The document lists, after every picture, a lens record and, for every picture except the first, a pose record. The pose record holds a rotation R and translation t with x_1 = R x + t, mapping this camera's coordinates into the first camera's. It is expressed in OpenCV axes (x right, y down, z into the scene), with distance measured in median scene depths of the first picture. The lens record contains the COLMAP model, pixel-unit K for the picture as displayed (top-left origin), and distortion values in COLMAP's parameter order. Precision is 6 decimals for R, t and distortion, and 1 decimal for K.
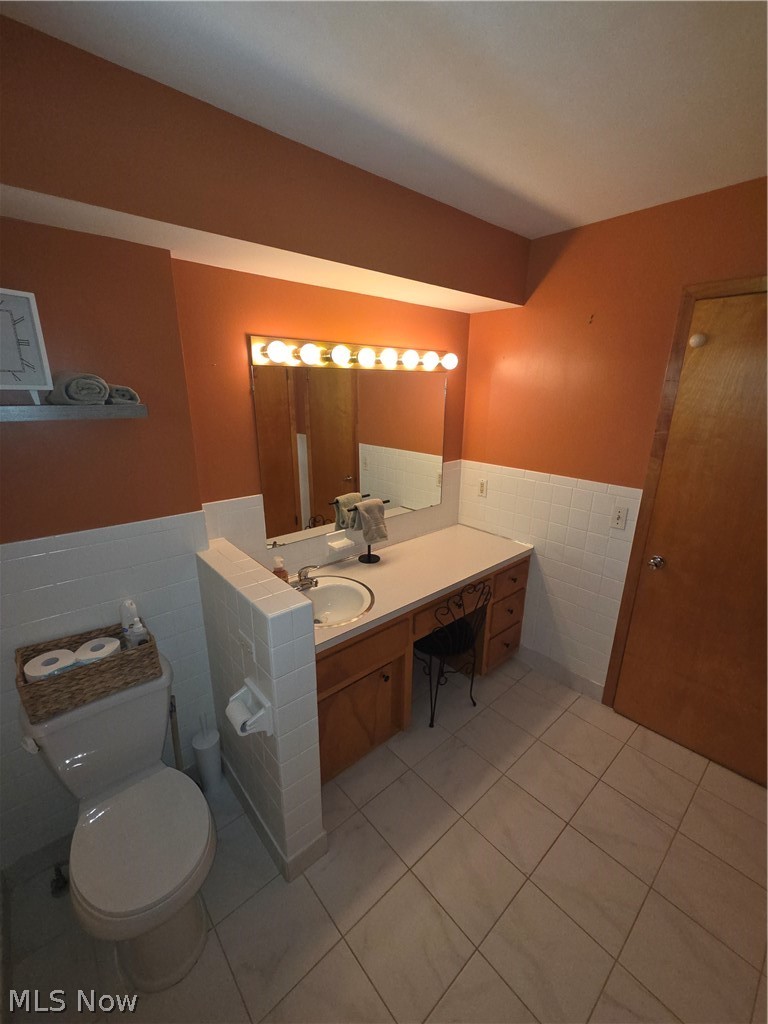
lens RADIAL K [[420.3, 0, 384.8], [0, 420.3, 511.5], [0, 0, 1]] dist [0.002478, 0.000365]
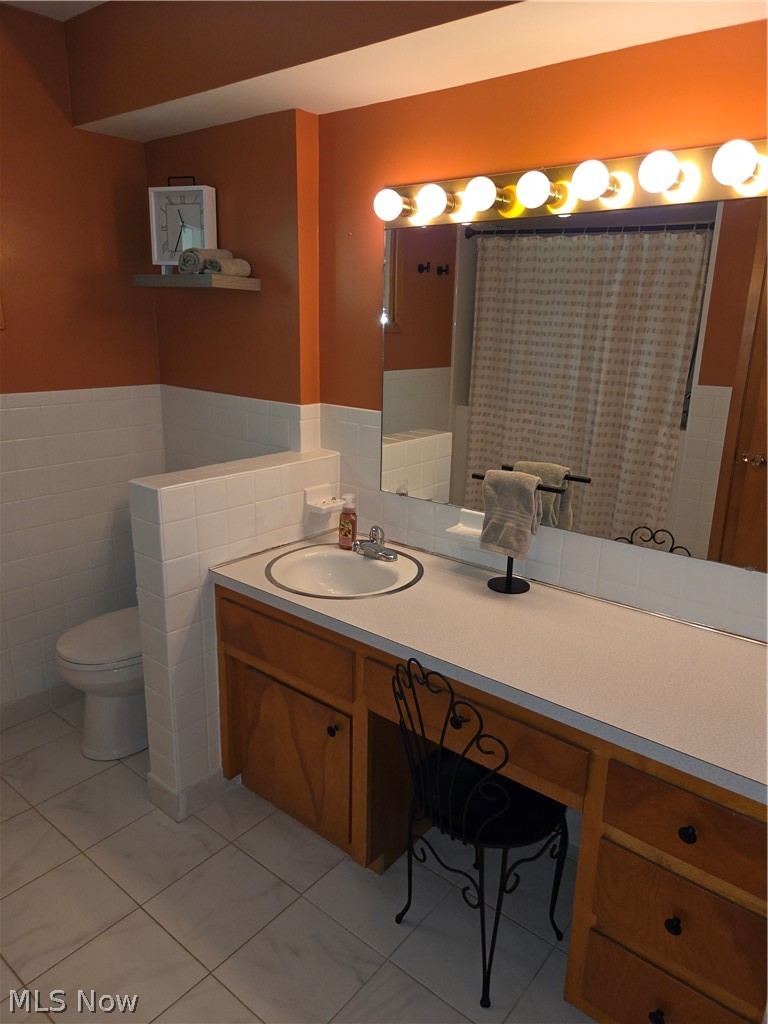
lens RADIAL K [[691.4, 0, 385.9], [0, 691.4, 513.9], [0, 0, 1]] dist [0.067793, -0.049261]
pose [[0.158634, 0.262181, -0.951891, 0.831651], [-0.292825, 0.933215, 0.208237, -0.117965], [0.942915, 0.245704, 0.224812, 0.723383]]
